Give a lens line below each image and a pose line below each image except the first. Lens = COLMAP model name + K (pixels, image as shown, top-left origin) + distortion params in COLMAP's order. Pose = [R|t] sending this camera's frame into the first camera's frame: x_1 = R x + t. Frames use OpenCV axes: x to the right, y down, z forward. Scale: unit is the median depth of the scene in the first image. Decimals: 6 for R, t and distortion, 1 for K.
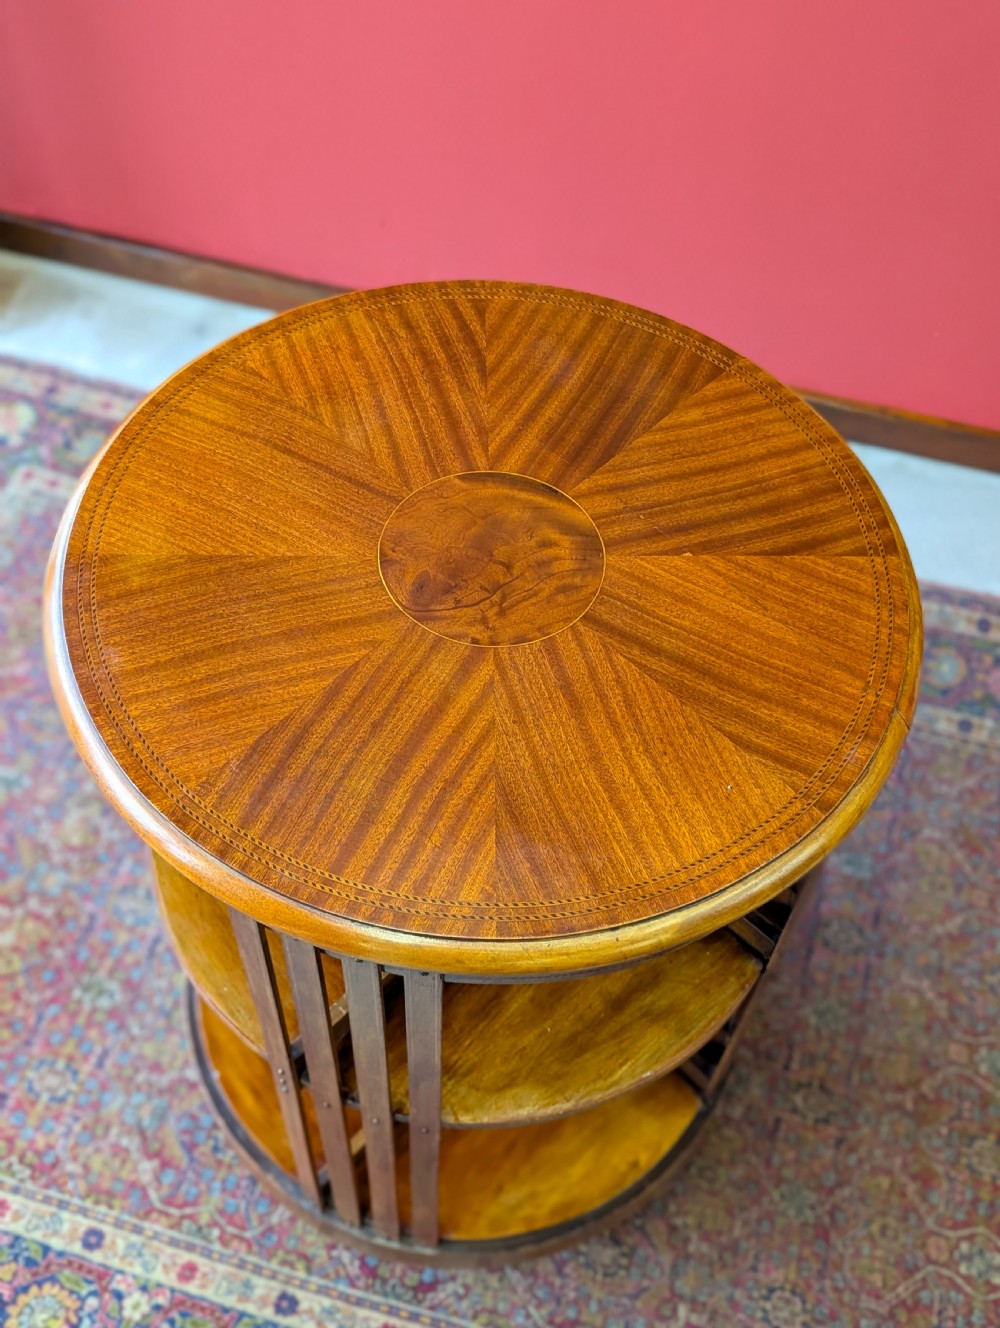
lens RADIAL K [[1447.3, 0, 500.0], [0, 1447.3, 664.0], [0, 0, 1]] dist [0.039295, -0.007962]
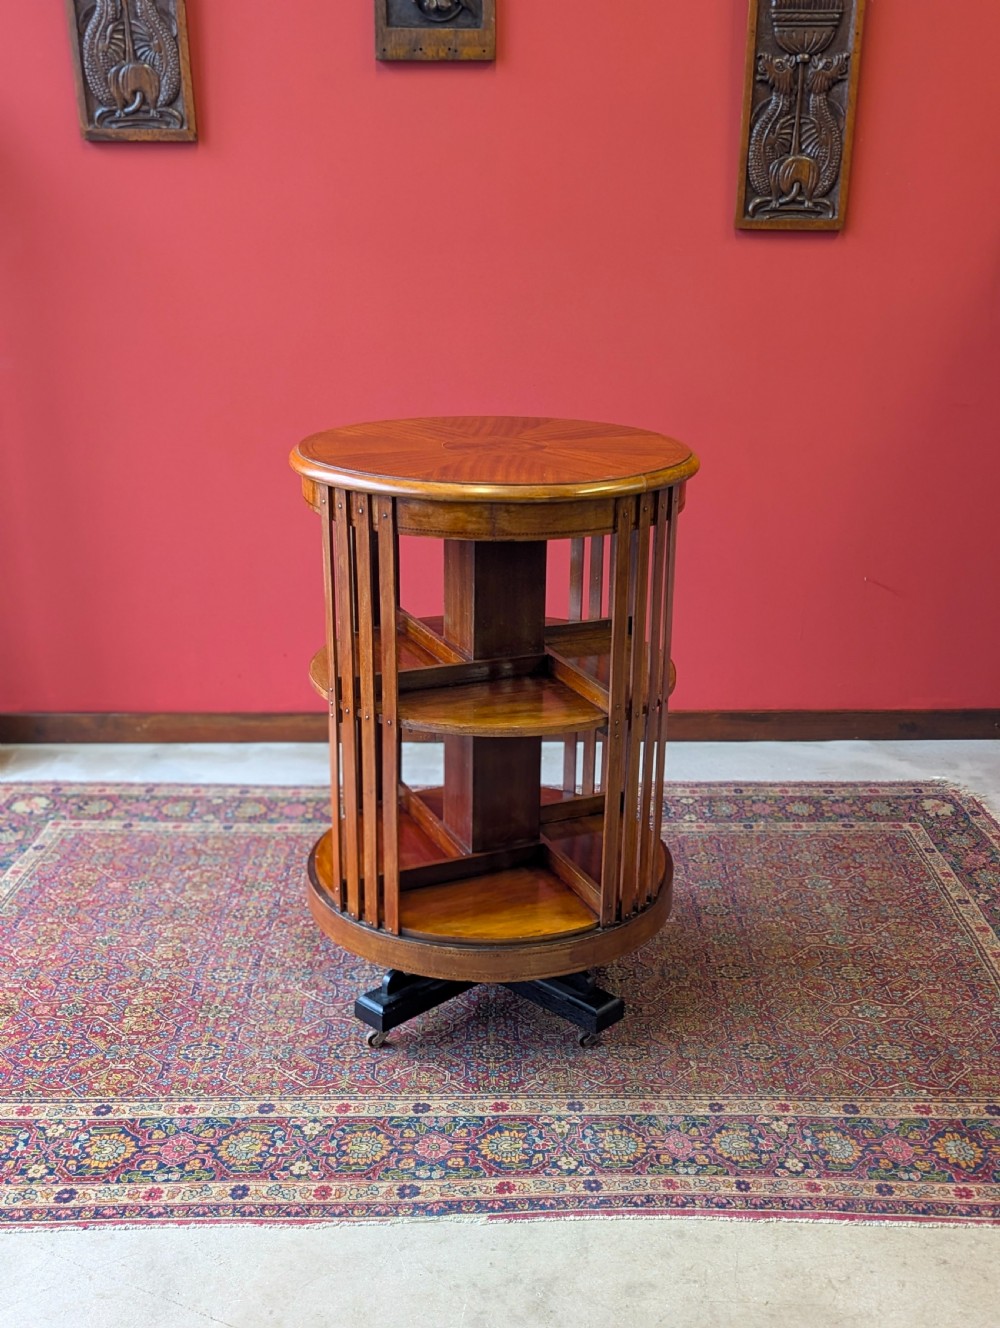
lens RADIAL K [[1448.3, 0, 515.6], [0, 1448.3, 670.9], [0, 0, 1]] dist [0.016959, 0.056497]
pose [[0.958074, -0.119508, 0.260409, -0.361115], [0.246738, 0.806148, -0.537816, 0.848037], [-0.145655, 0.579520, 0.801836, -0.329204]]
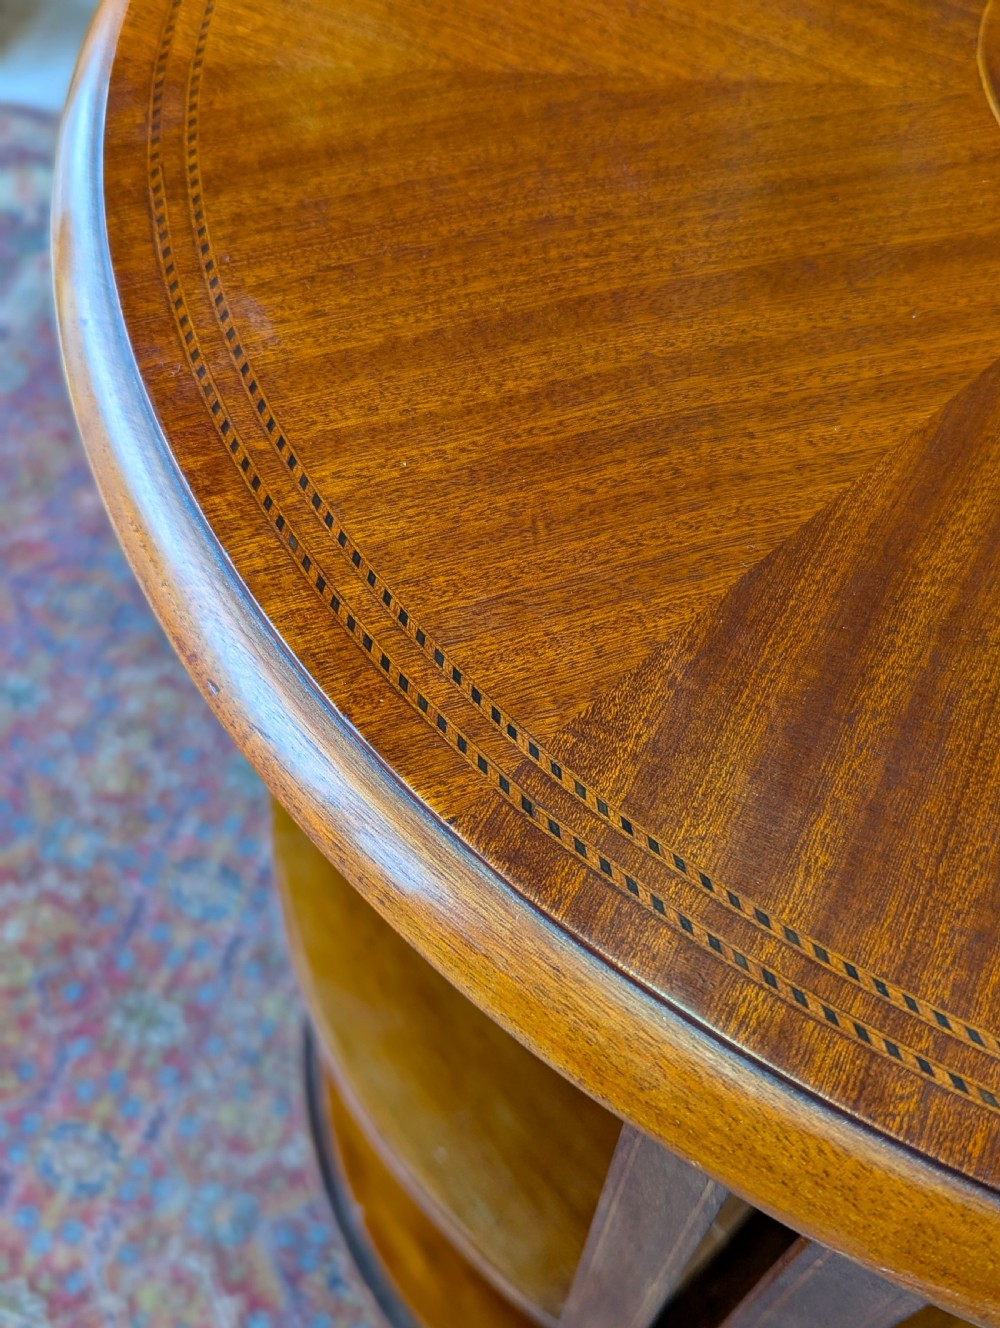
lens RADIAL K [[1501.5, 0, 476.3], [0, 1501.5, 698.7], [0, 0, 1]] dist [0.002586, -0.003226]
pose [[0.998814, 0.026436, -0.040886, -0.118204], [-0.023264, 0.996821, 0.076199, 0.030407], [0.042770, -0.075157, 0.996254, 0.388012]]
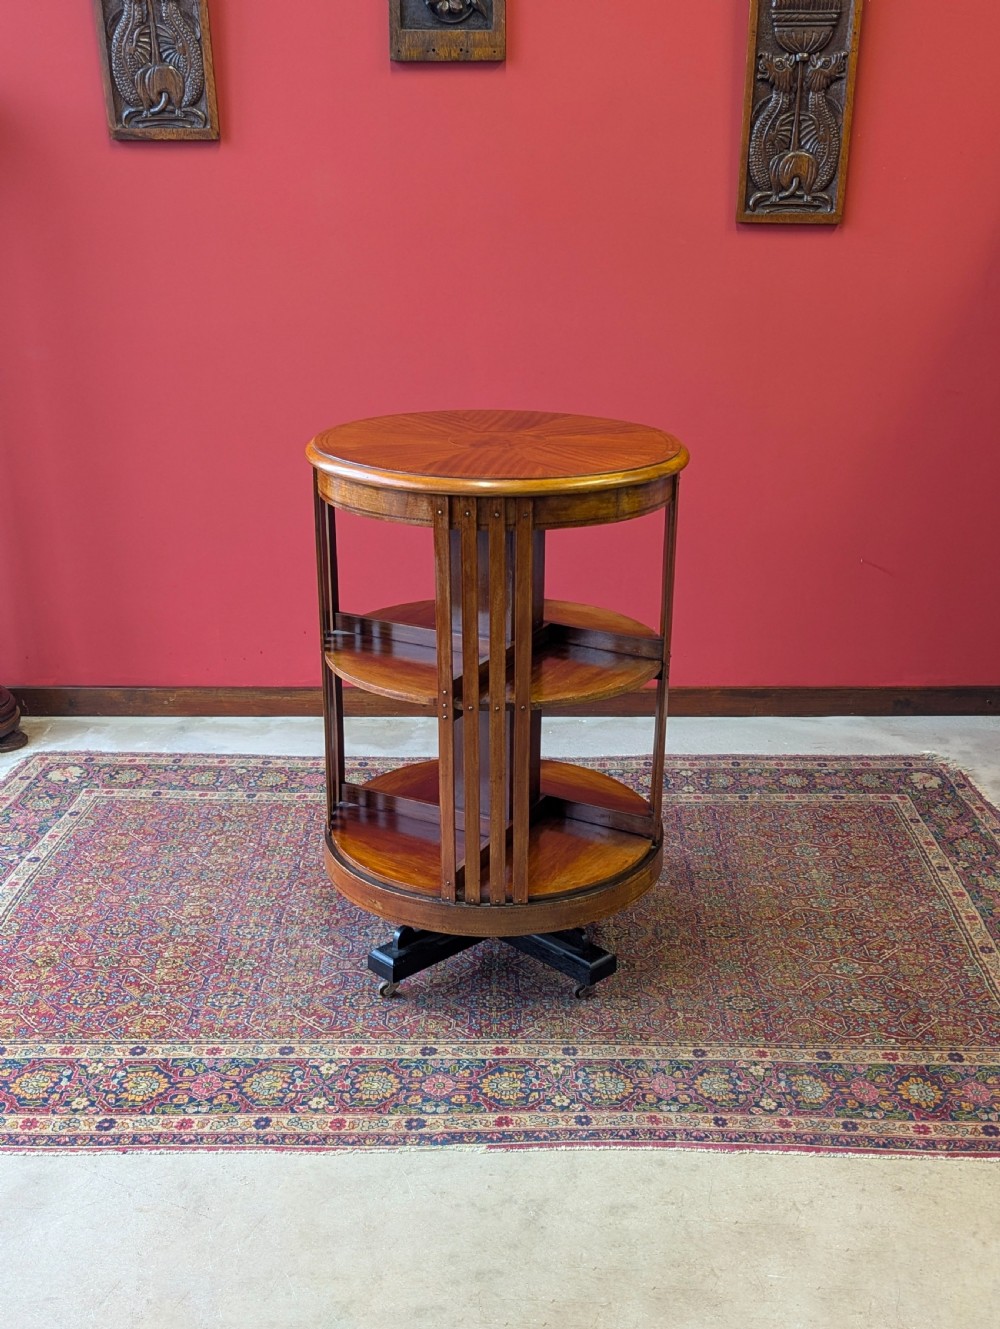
lens RADIAL K [[1459.3, 0, 511.6], [0, 1459.3, 690.1], [0, 0, 1]] dist [0.037269, -0.008941]
pose [[0.963213, -0.124322, 0.238255, -0.368763], [0.234099, 0.823554, -0.516678, 0.912122], [-0.131982, 0.553446, 0.822361, -0.431795]]
